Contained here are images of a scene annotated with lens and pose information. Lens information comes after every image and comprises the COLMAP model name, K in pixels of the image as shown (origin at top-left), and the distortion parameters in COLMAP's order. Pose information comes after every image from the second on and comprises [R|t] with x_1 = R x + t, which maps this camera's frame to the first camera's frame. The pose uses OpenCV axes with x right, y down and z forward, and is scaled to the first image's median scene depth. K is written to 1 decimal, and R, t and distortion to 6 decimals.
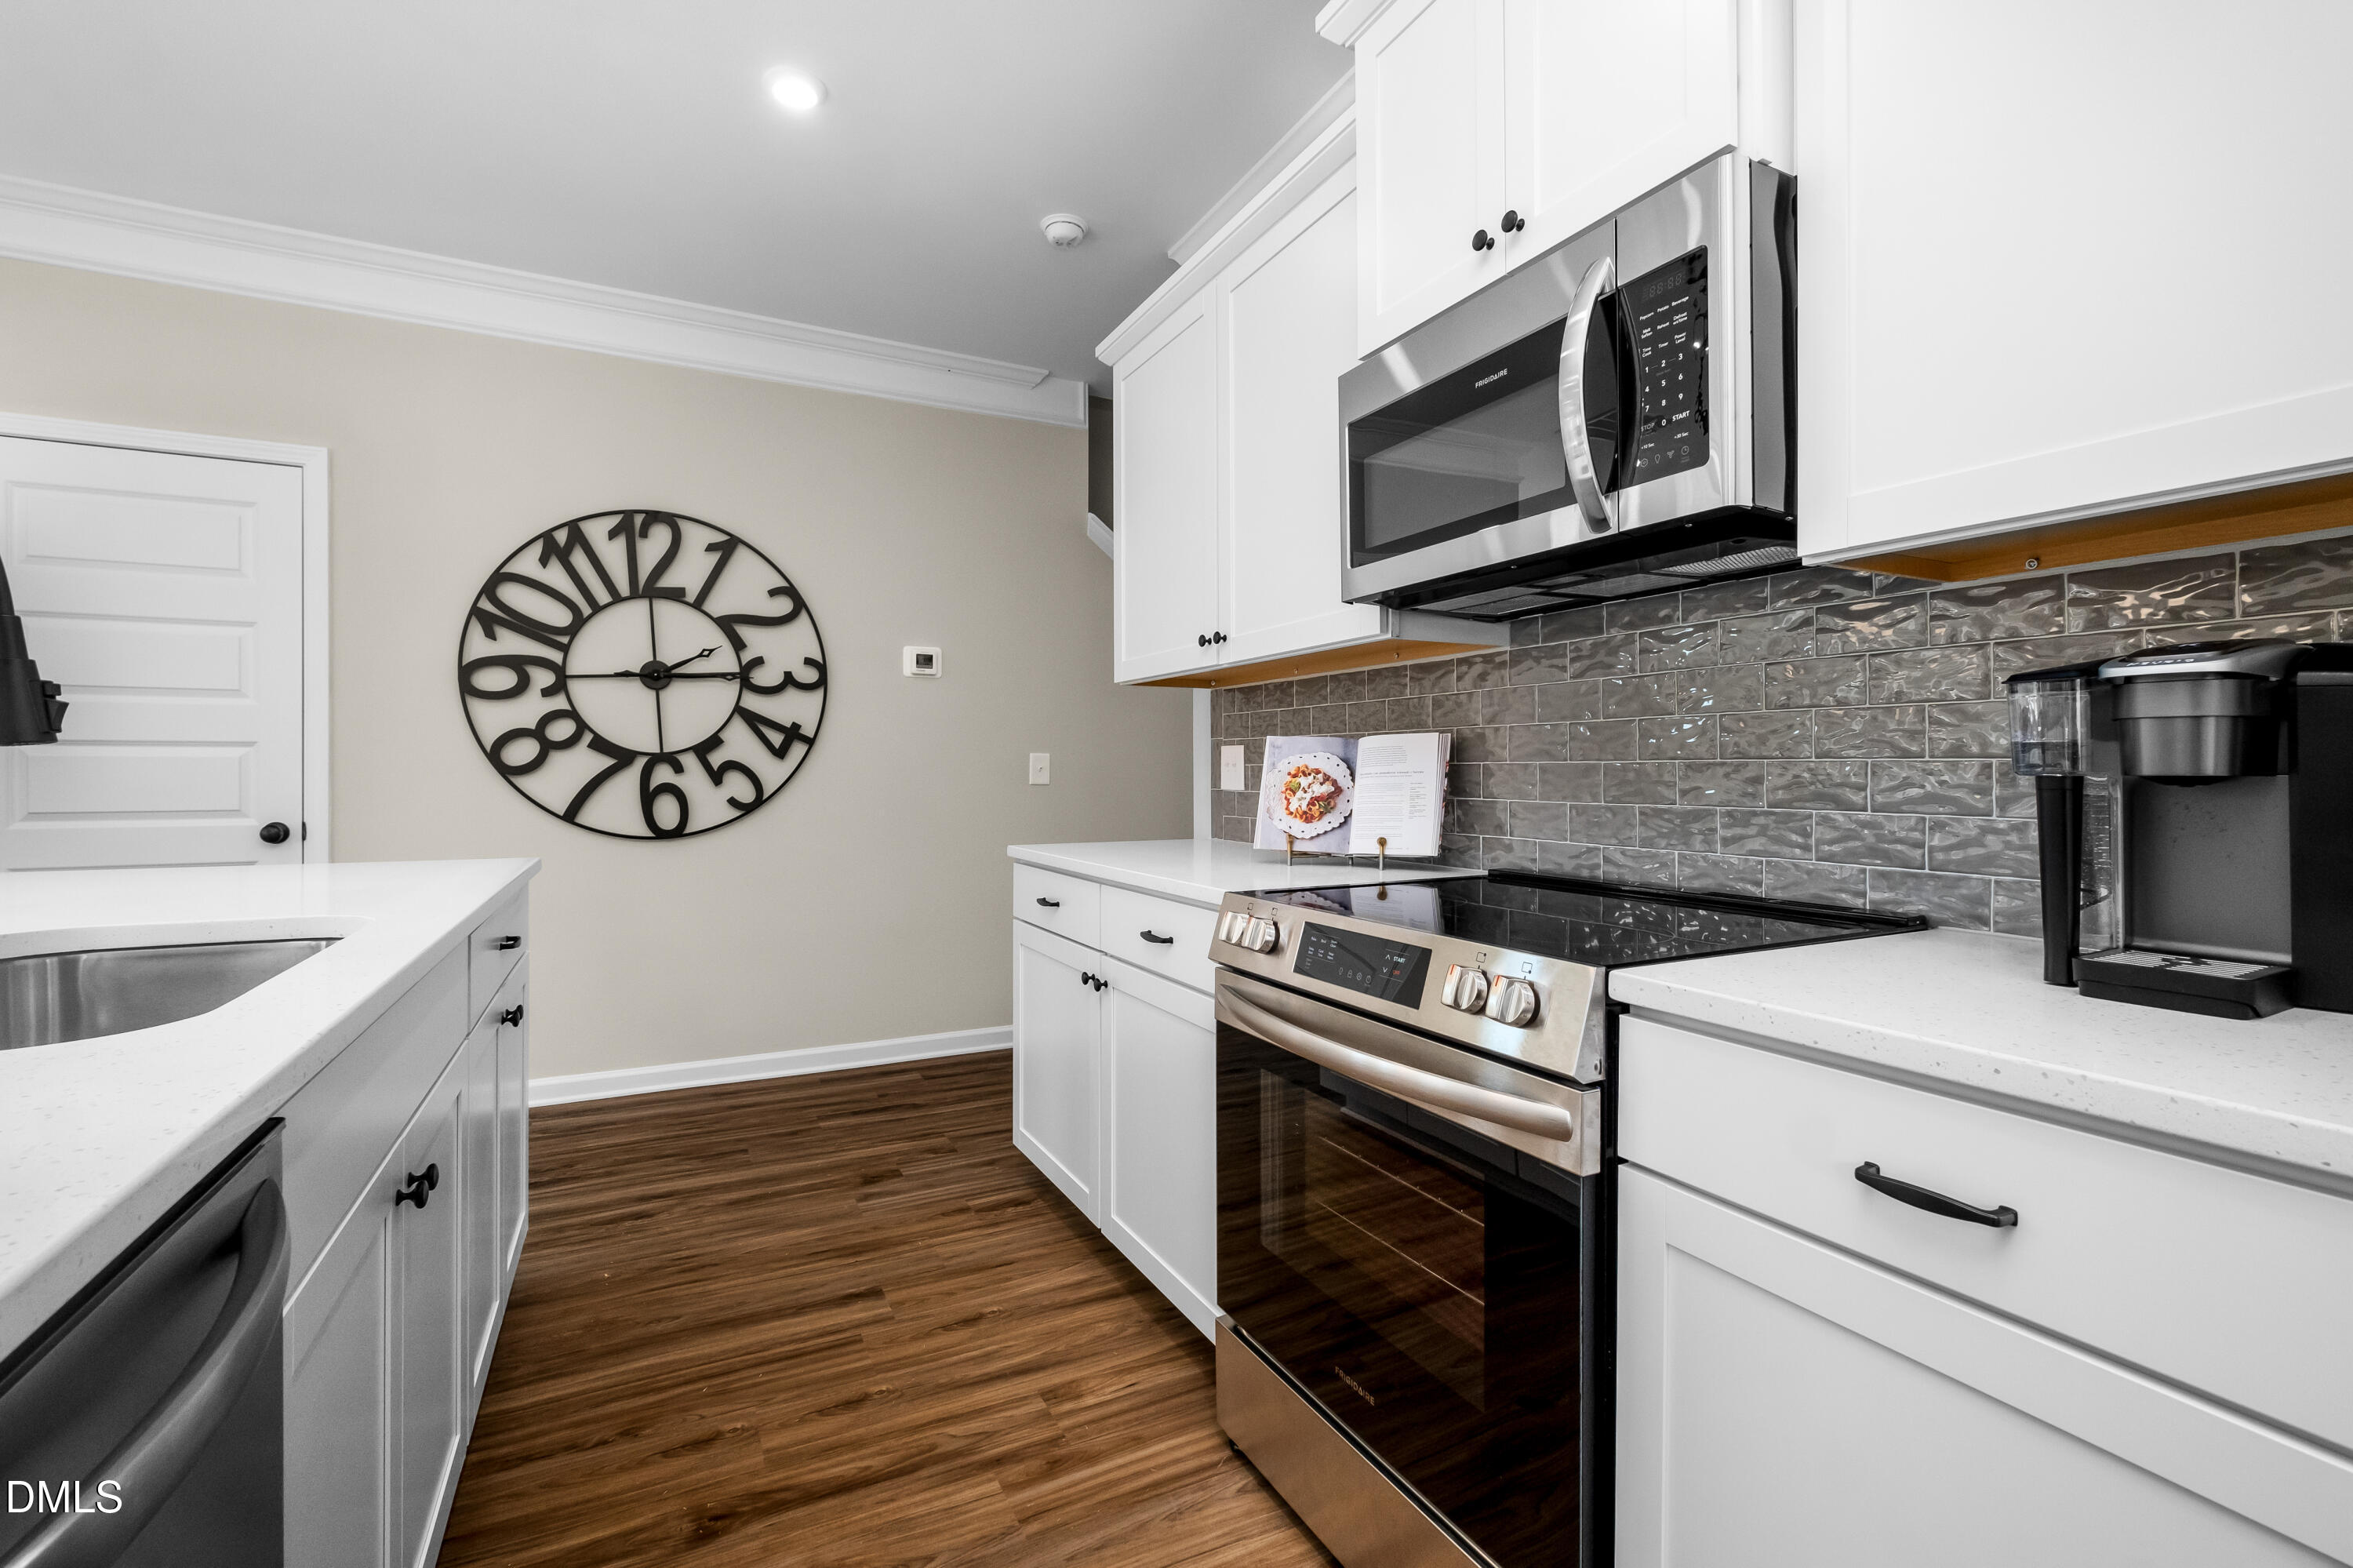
lens RADIAL K [[1039.5, 0, 1190.6], [0, 1039.5, 774.9], [0, 0, 1]] dist [-0.005073, -0.001830]
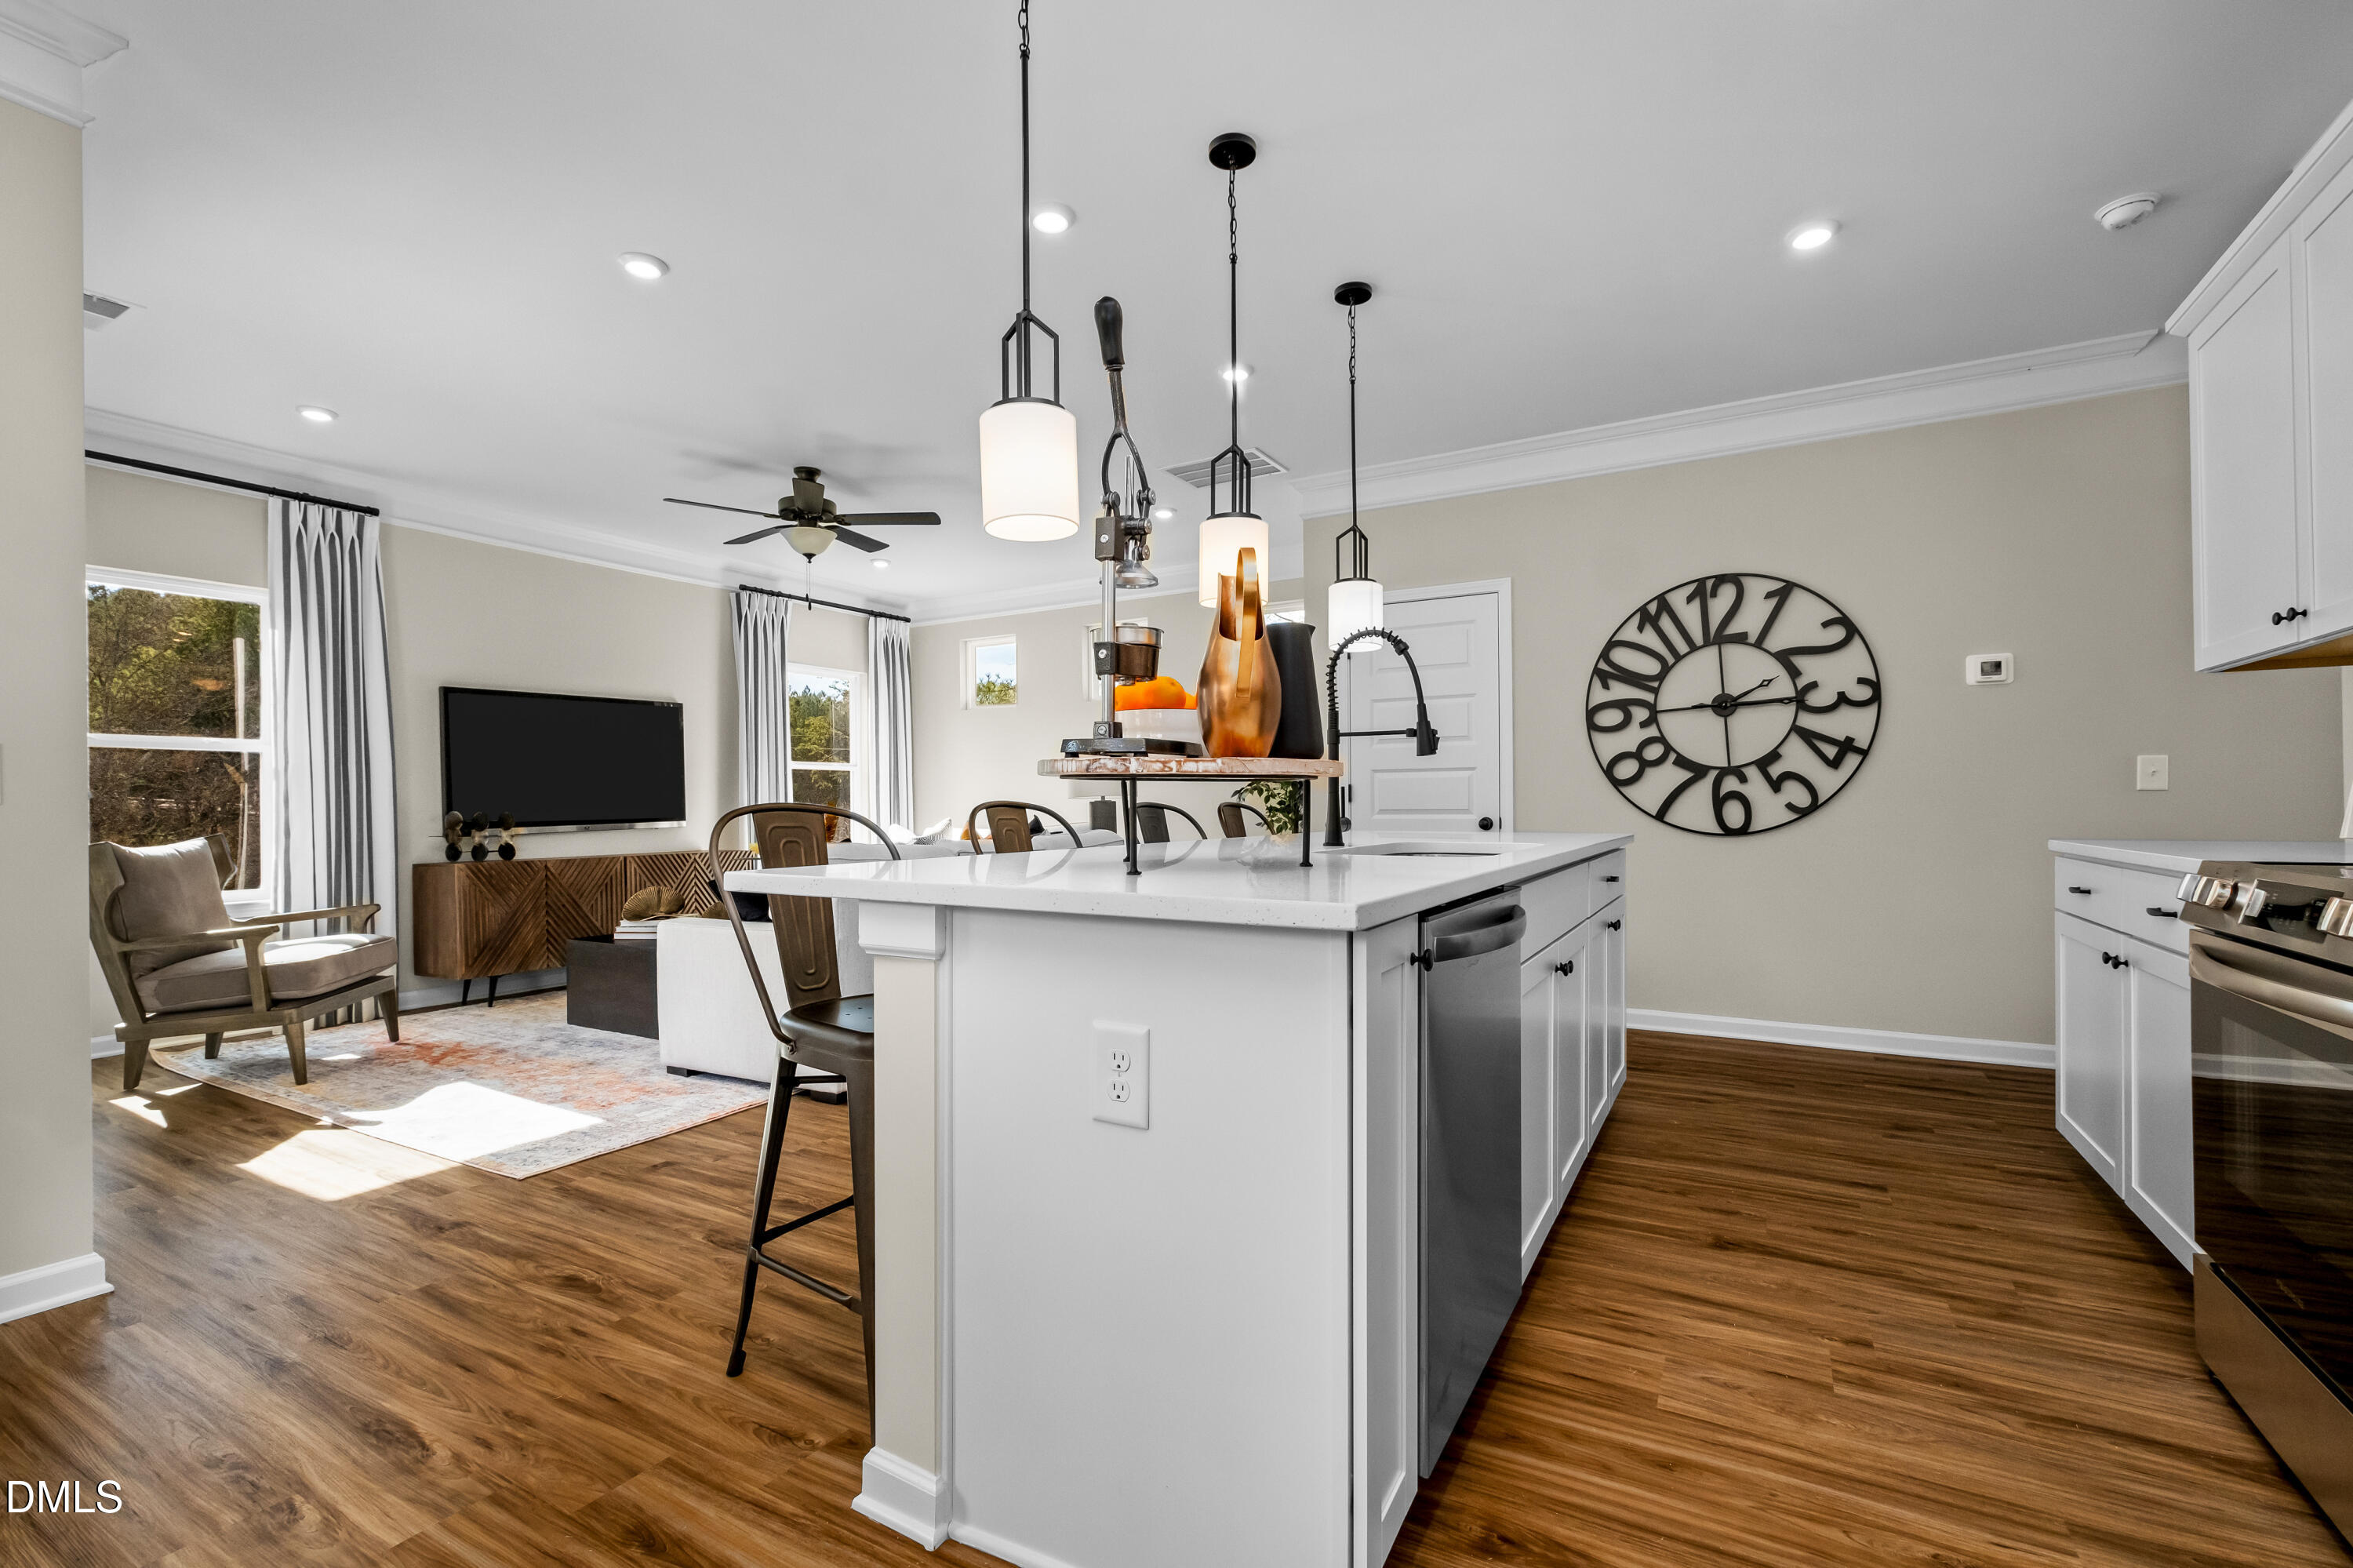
lens RADIAL K [[1039.5, 0, 1179.5], [0, 1039.5, 807.3], [0, 0, 1]] dist [-0.005073, -0.001830]
pose [[0.547077, -0.003969, -0.837073, 0.183576], [0.004115, 0.999989, -0.002053, 0.029118], [0.837072, -0.002321, 0.547087, -0.250870]]
